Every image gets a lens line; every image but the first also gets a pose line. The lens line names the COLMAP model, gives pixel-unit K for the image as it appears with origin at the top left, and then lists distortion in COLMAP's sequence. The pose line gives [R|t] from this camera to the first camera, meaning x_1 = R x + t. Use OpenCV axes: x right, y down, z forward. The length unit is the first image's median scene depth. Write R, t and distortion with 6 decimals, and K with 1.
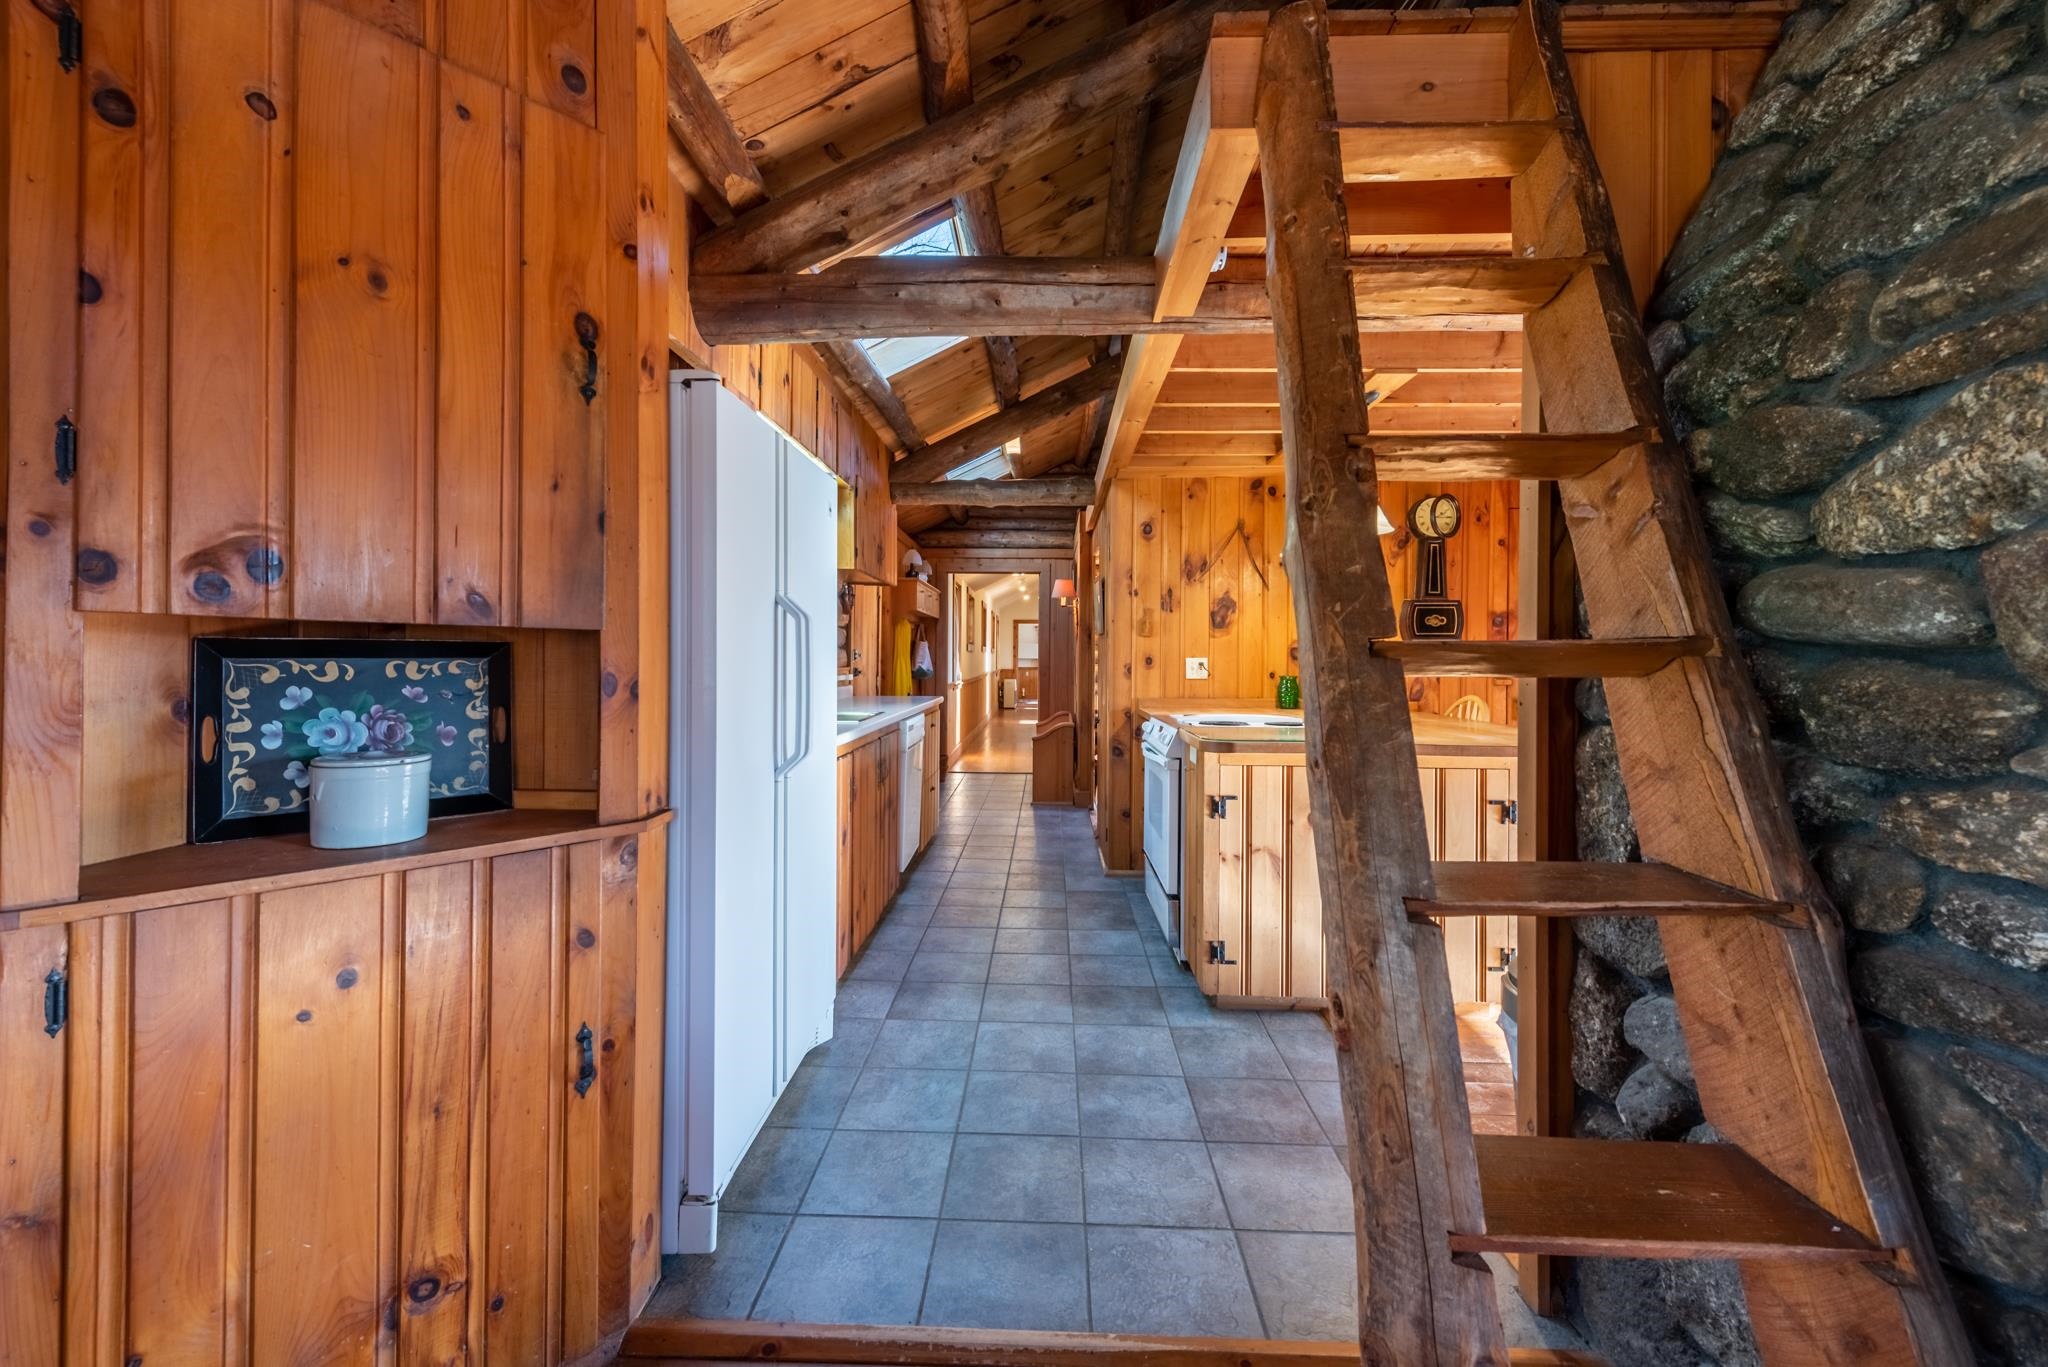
lens RADIAL K [[811.9, 0, 1030.6], [0, 811.9, 653.6], [0, 0, 1]] dist [0.002924, -0.000038]
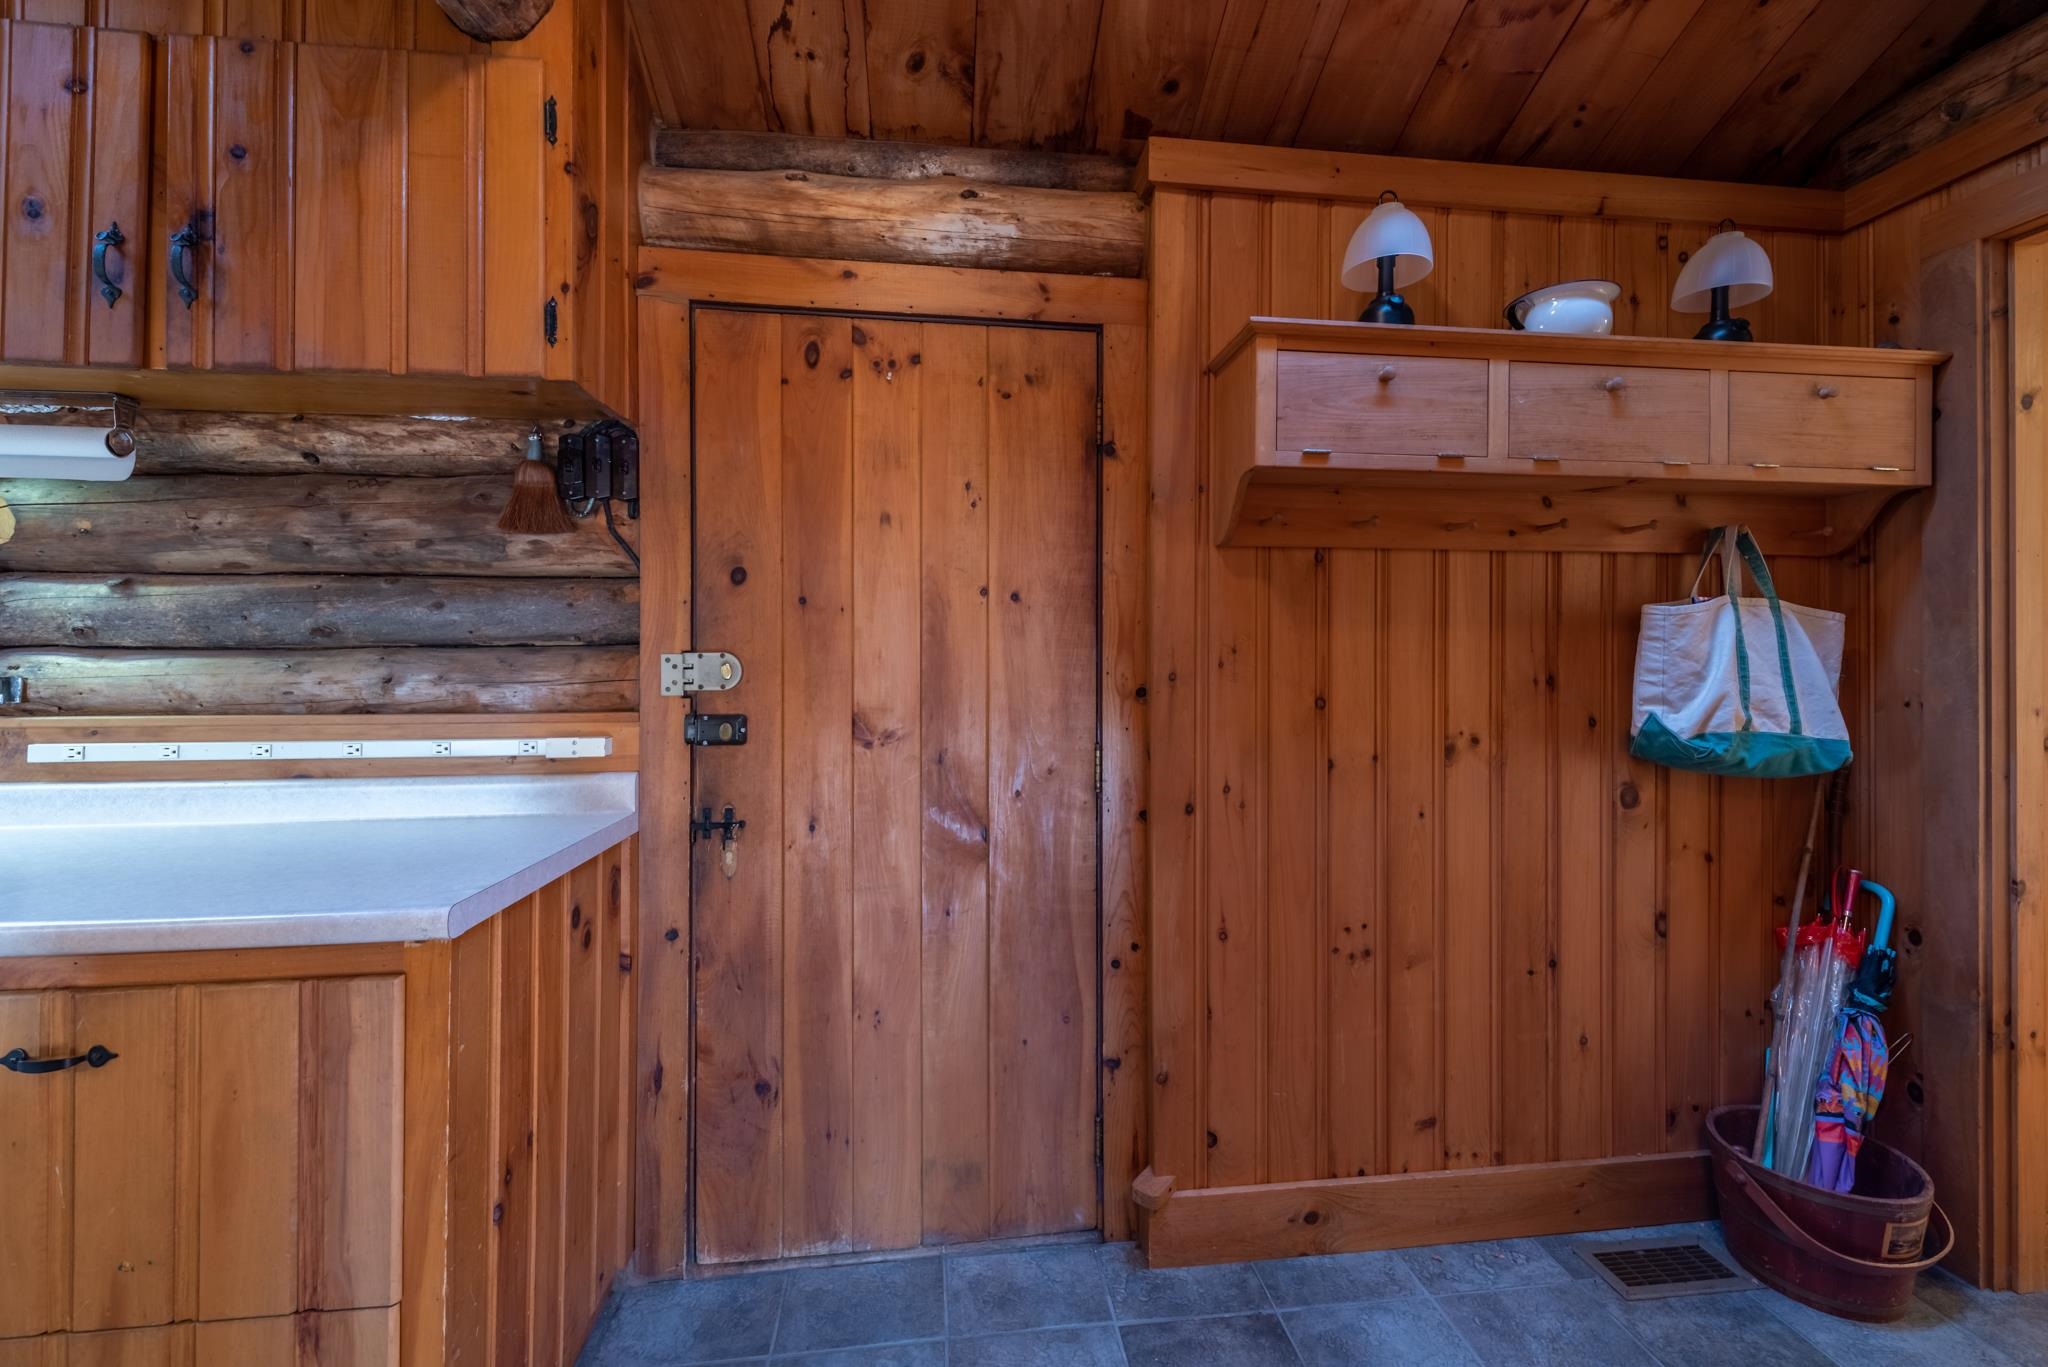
lens RADIAL K [[822.8, 0, 1027.1], [0, 822.8, 647.8], [0, 0, 1]] dist [0.002852, 0.000050]
pose [[0.143919, -0.009112, -0.989547, 0.153998], [0.004147, 0.999954, -0.008605, -0.004931], [0.989581, -0.002866, 0.143950, 1.937547]]
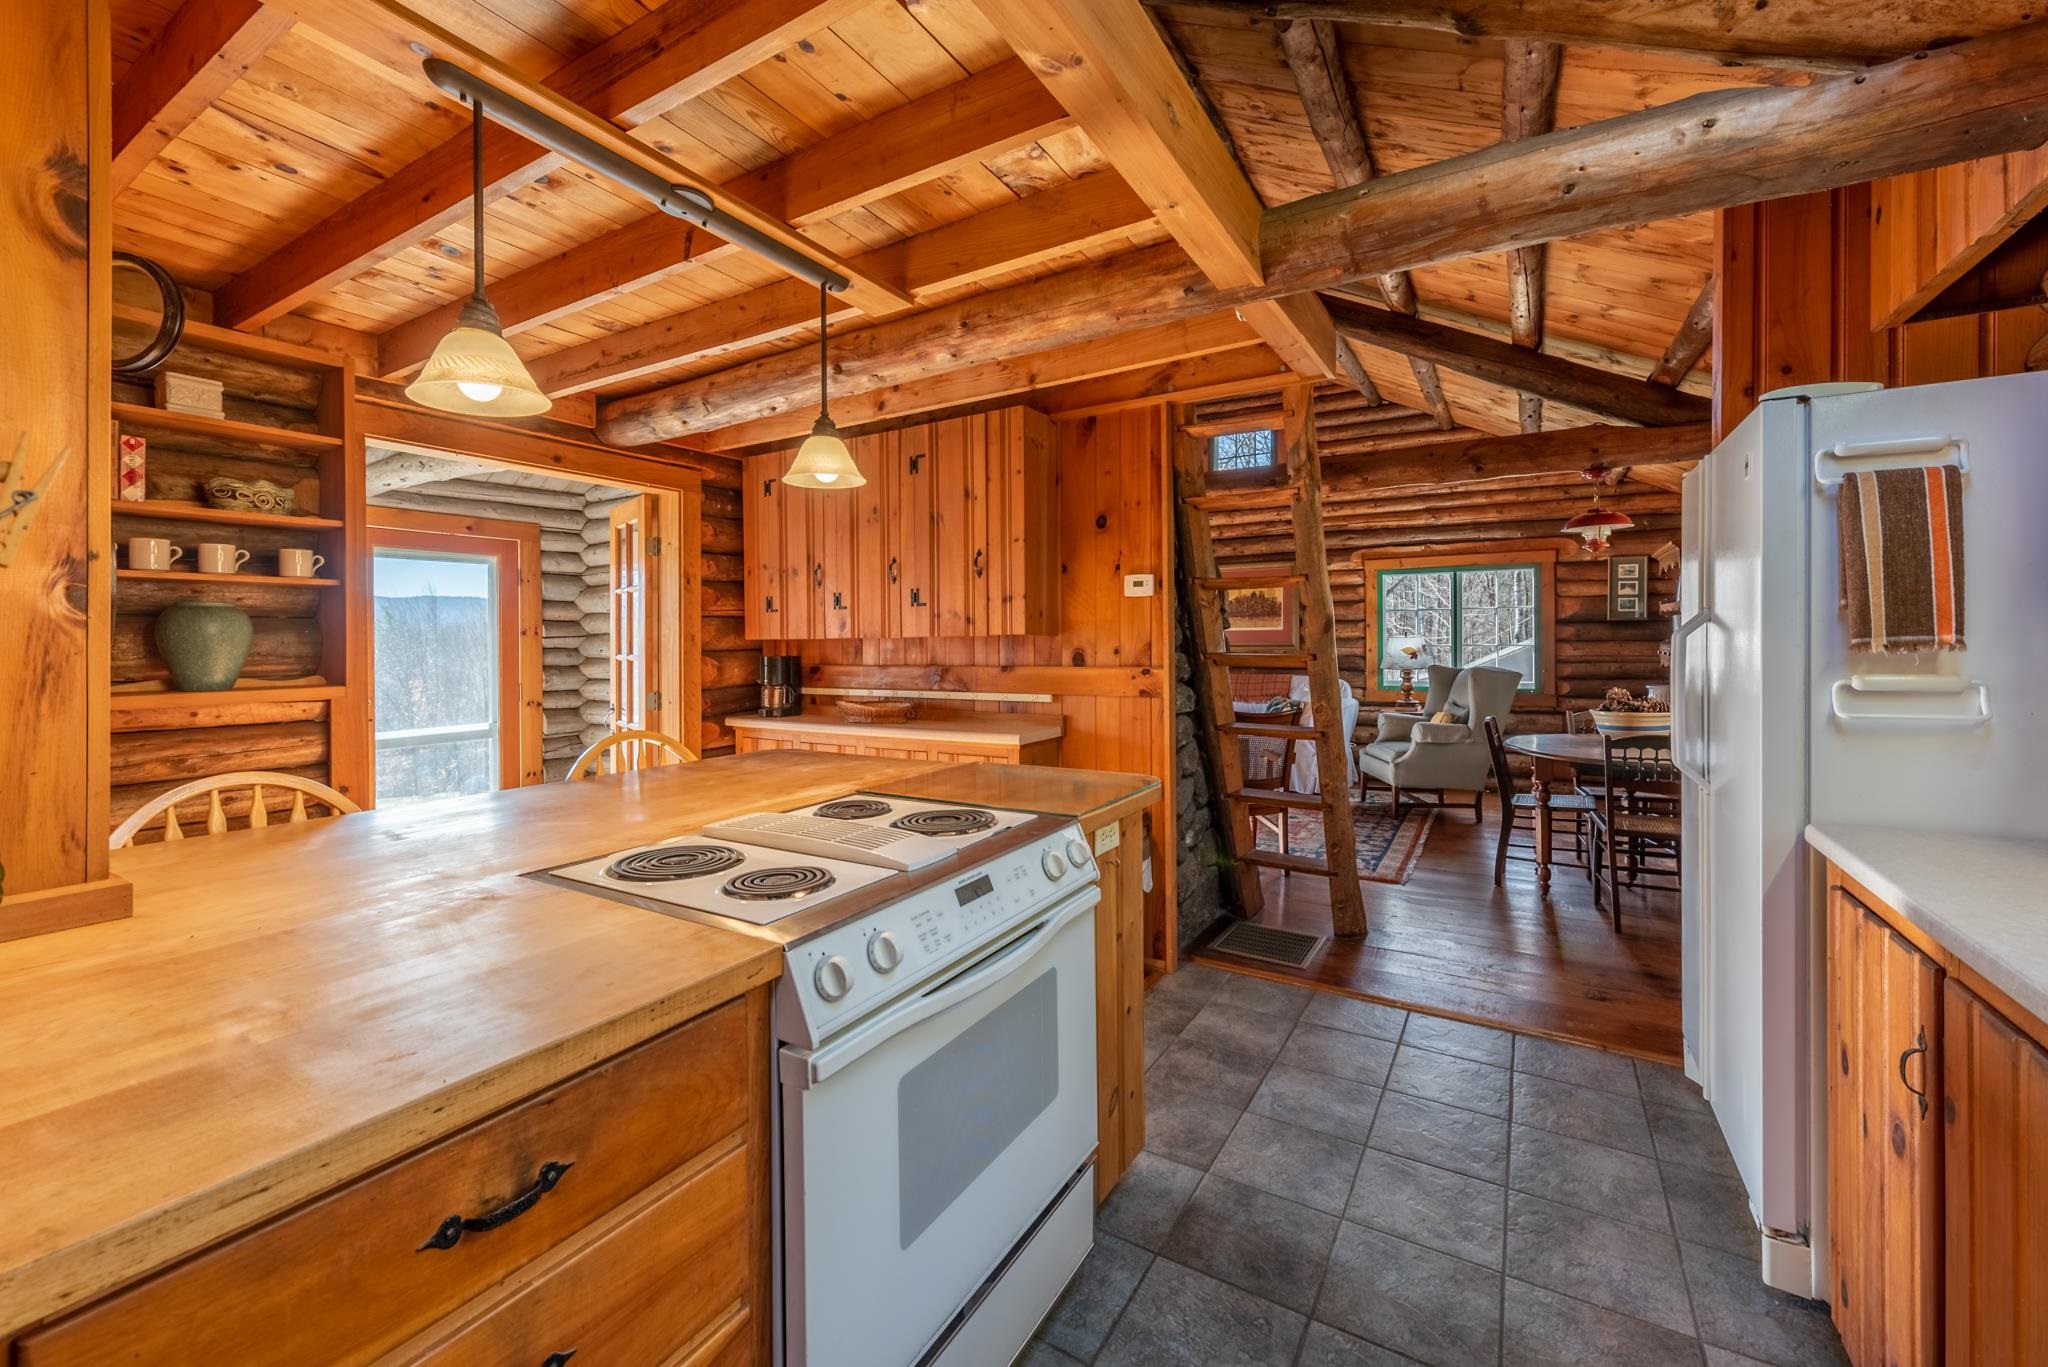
lens RADIAL K [[822.8, 0, 1027.1], [0, 822.8, 647.8], [0, 0, 1]] dist [0.002852, 0.000050]
pose [[-0.867010, -0.000090, 0.498290, -0.053392], [0.003468, 0.999975, 0.006216, -0.021680], [-0.498278, 0.007118, -0.866988, 1.476817]]
